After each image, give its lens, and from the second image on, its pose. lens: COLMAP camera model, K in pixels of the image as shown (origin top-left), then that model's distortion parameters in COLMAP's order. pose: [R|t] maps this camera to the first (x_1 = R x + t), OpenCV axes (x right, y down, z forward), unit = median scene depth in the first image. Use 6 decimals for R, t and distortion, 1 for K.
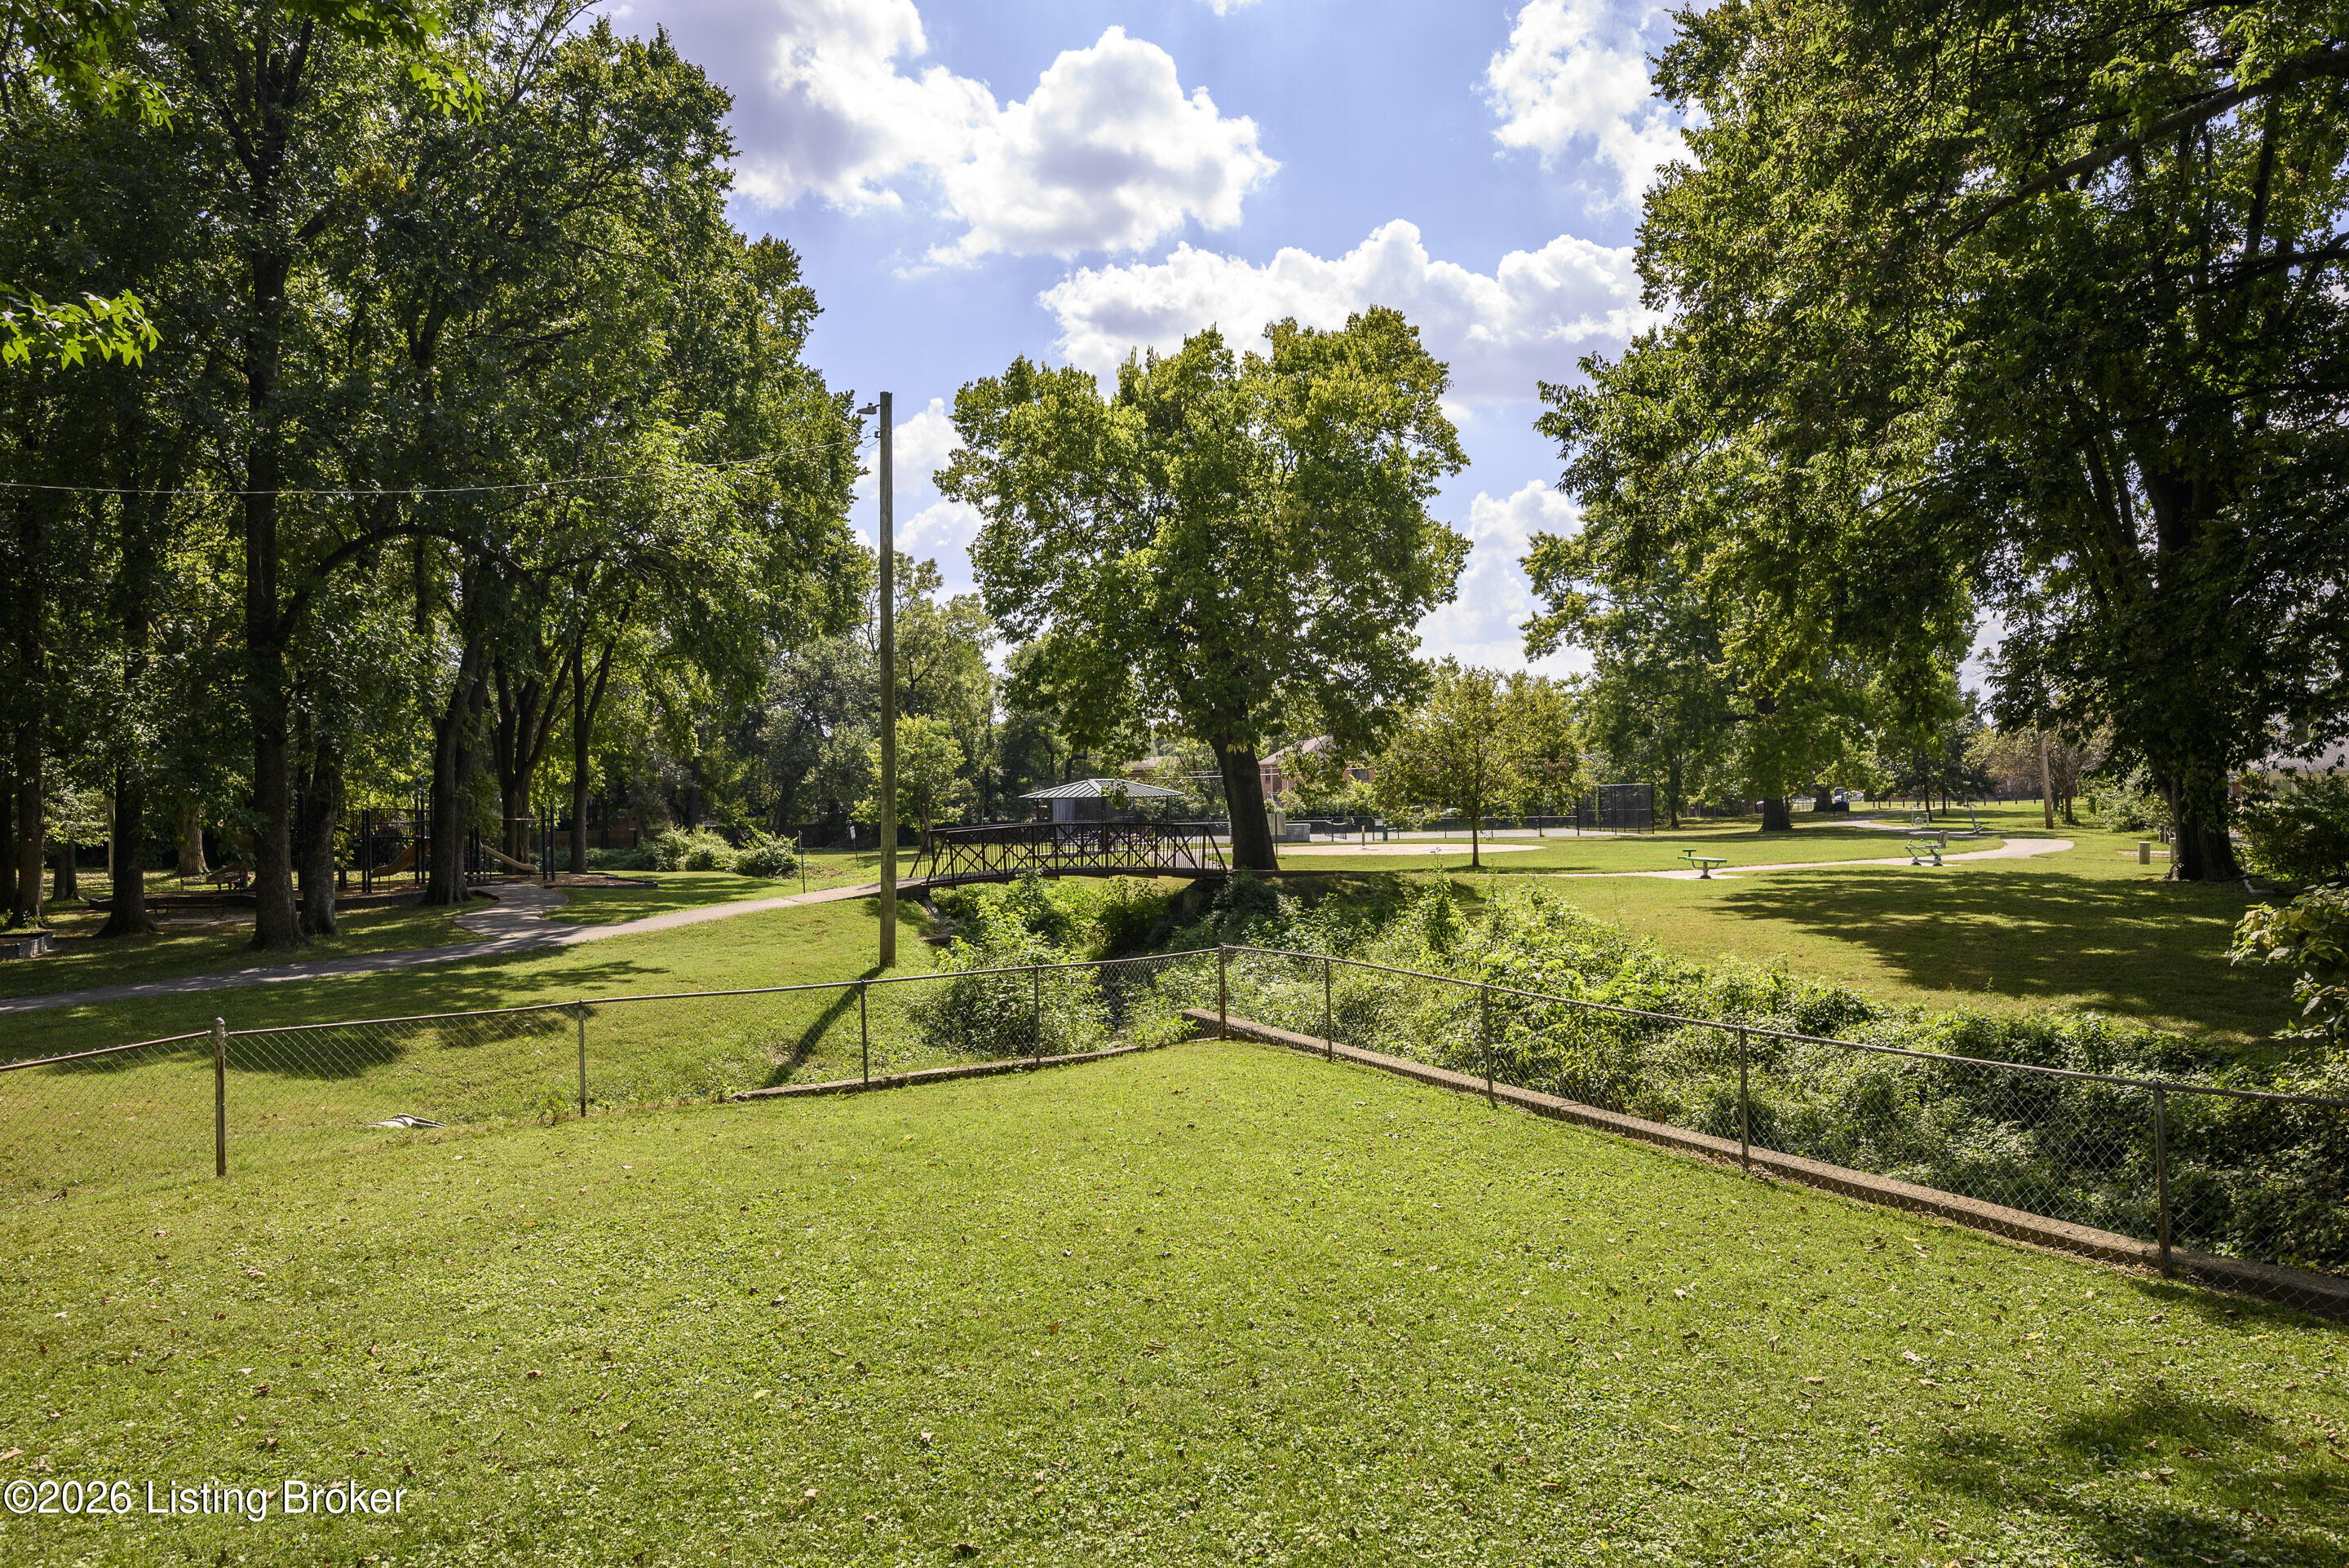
lens RADIAL K [[1532.9, 0, 1181.8], [0, 1532.9, 784.8], [0, 0, 1]] dist [0.003087, 0.000071]
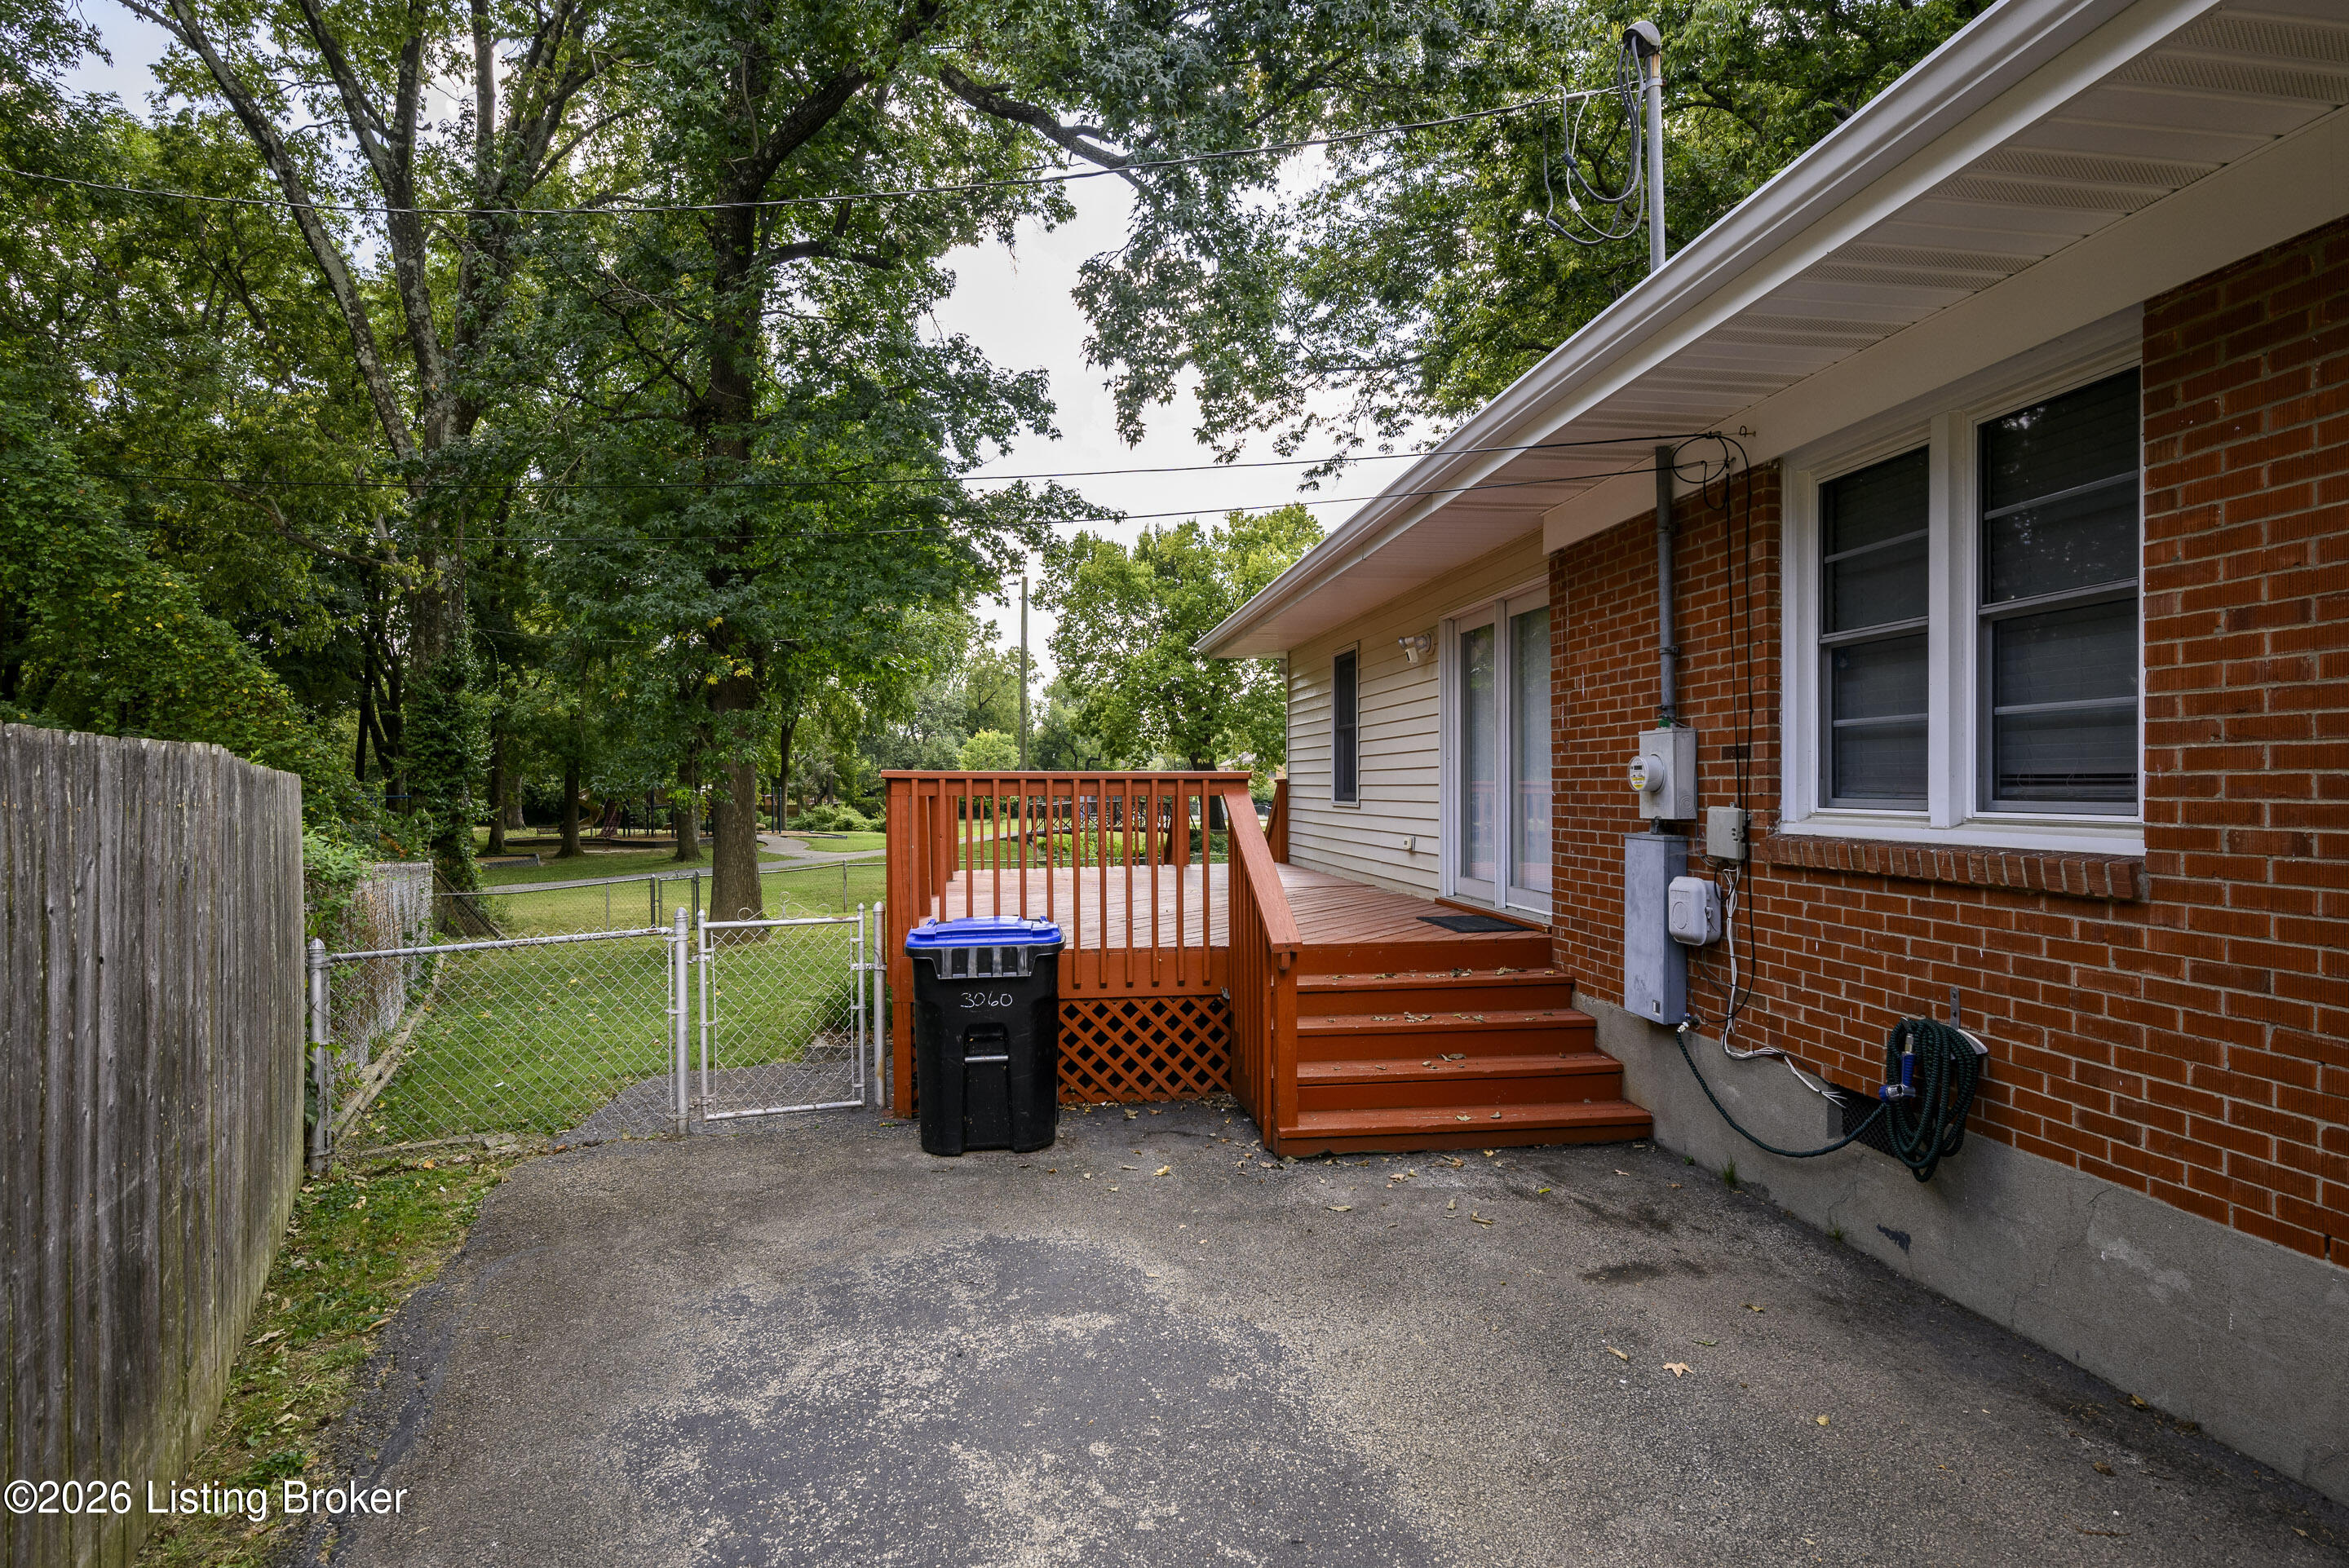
lens RADIAL K [[1219.3, 0, 1186.6], [0, 1219.3, 791.6], [0, 0, 1]] dist [-0.002632, 0.000208]
pose [[0.999658, 0.014354, 0.021864, -0.013221], [-0.014604, 0.999829, 0.011317, -0.003529], [-0.021698, -0.011633, 0.999697, -0.367797]]
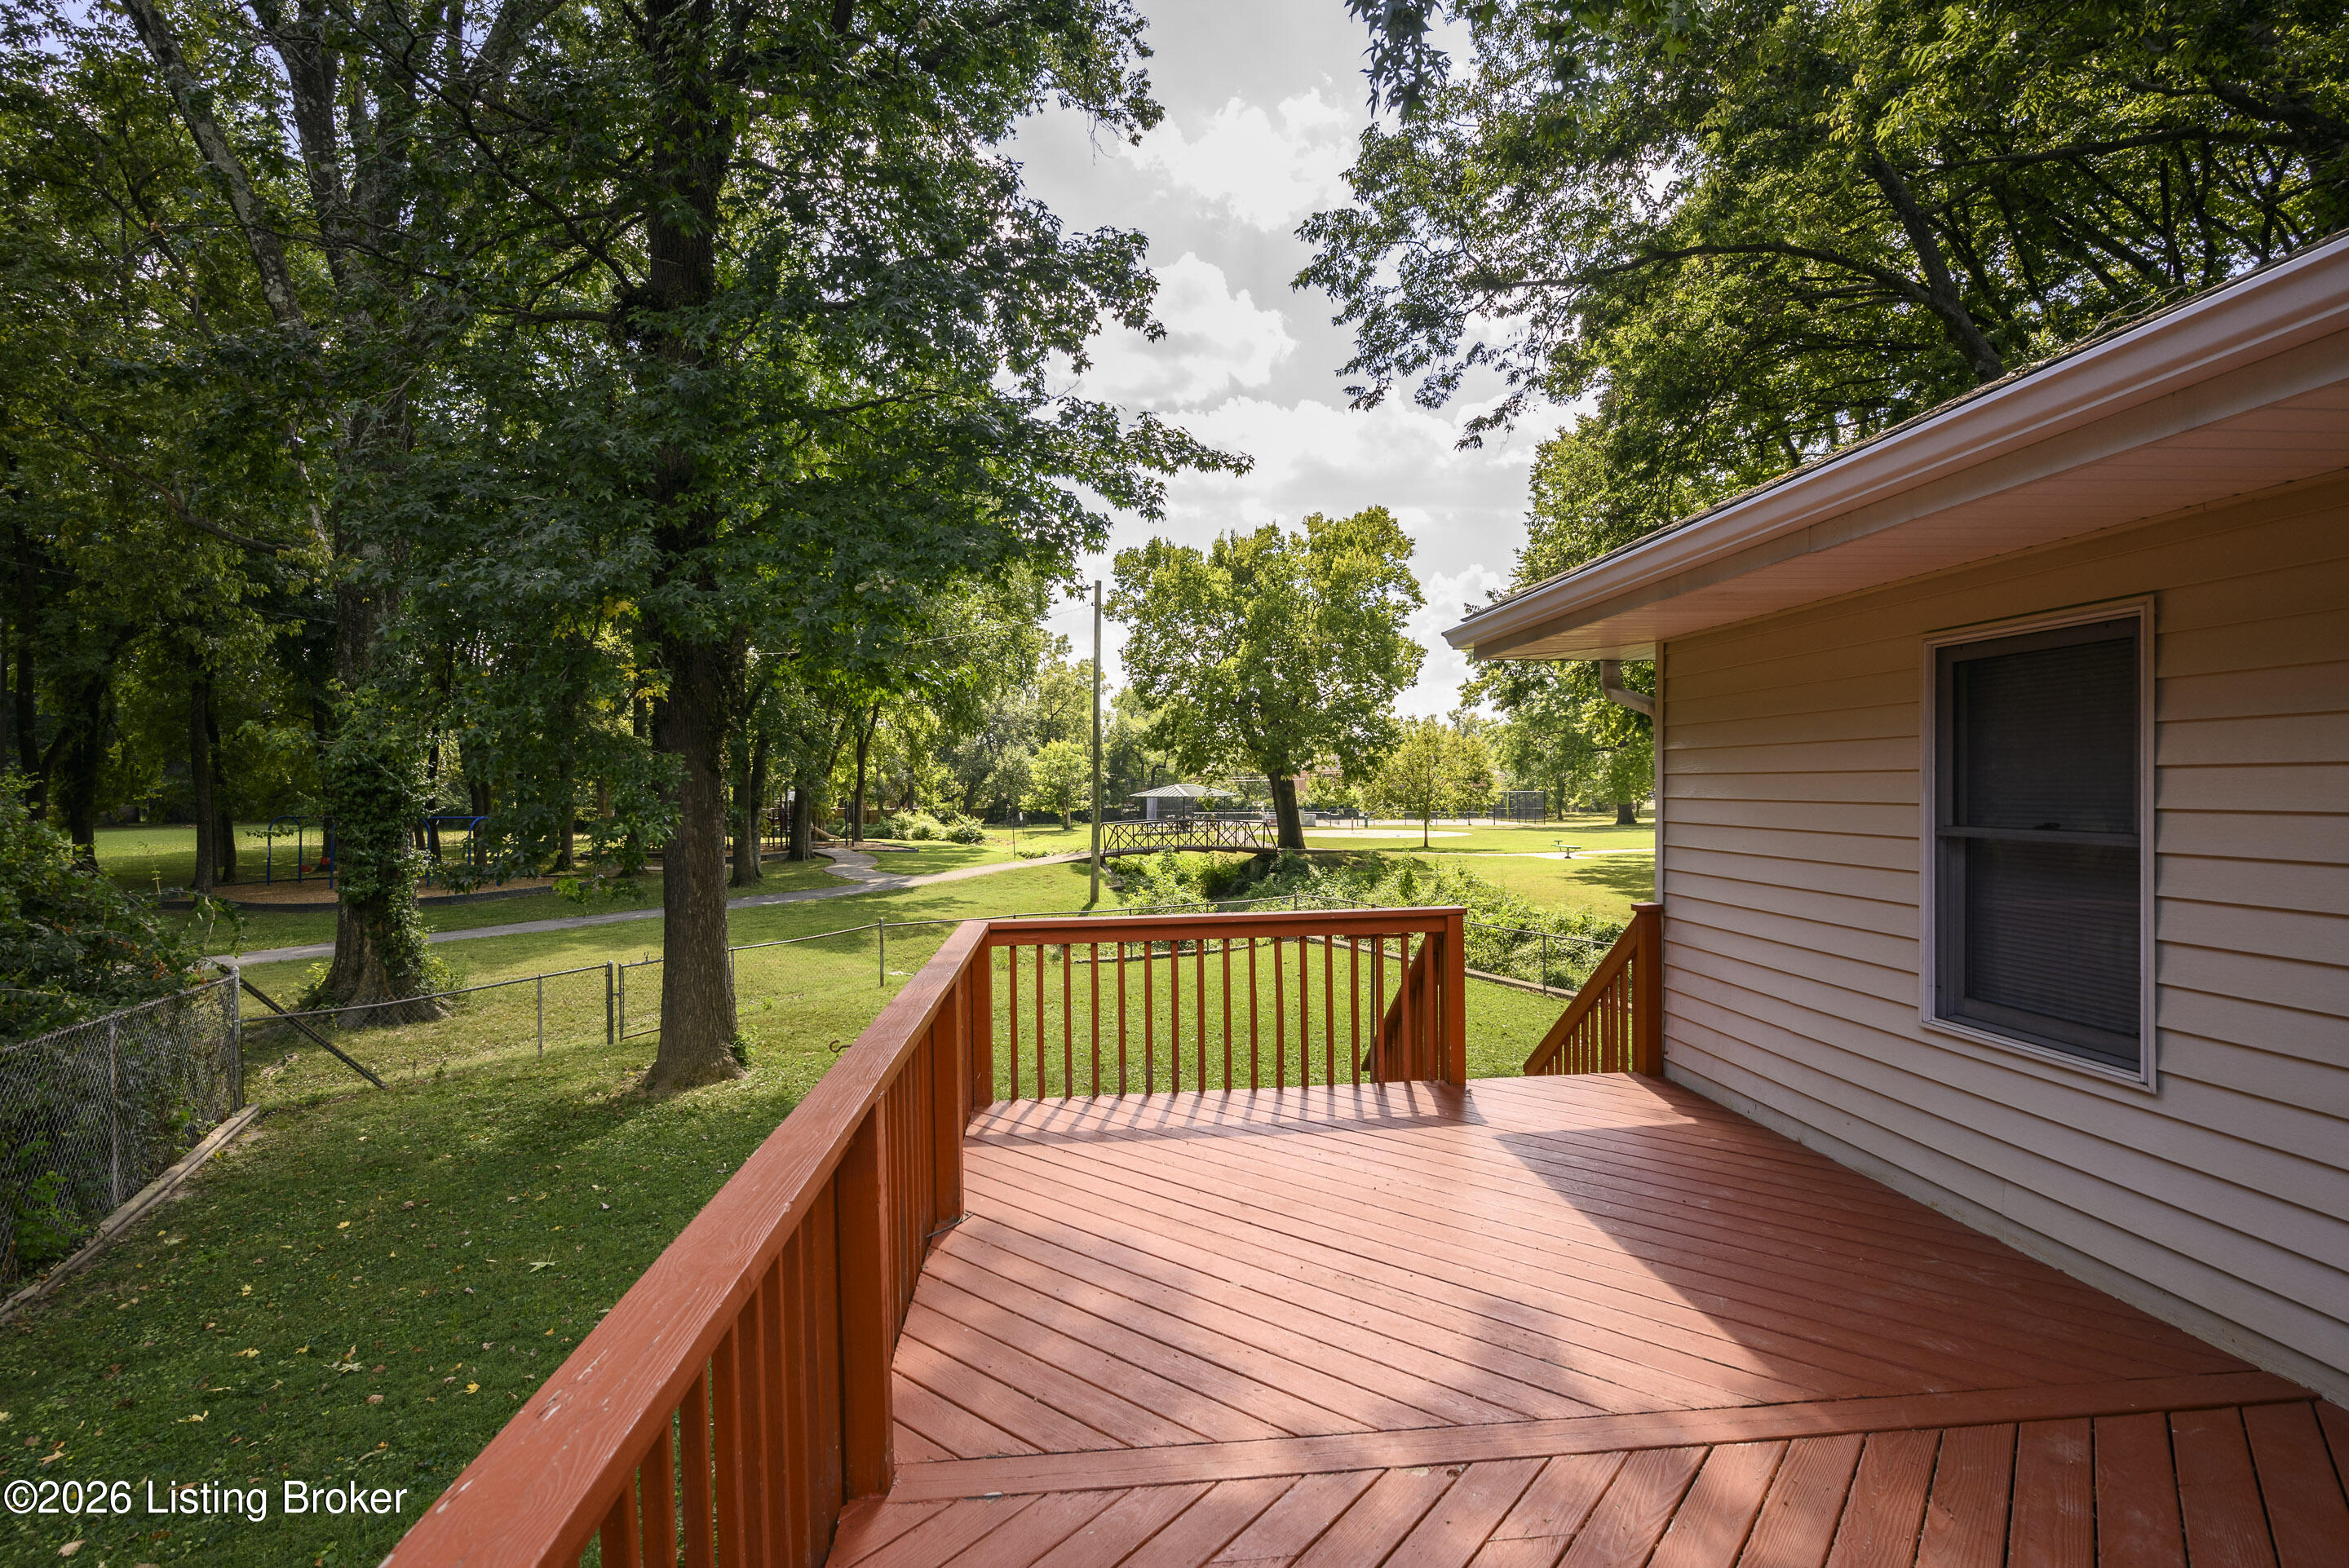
lens RADIAL K [[1096.4, 0, 1178.9], [0, 1096.4, 796.8], [0, 0, 1]] dist [0.000147, -0.001108]
pose [[0.999399, 0.014662, -0.031410, -0.038013], [-0.014111, 0.999744, 0.017677, -0.019515], [0.031661, -0.017224, 0.999350, -0.185134]]
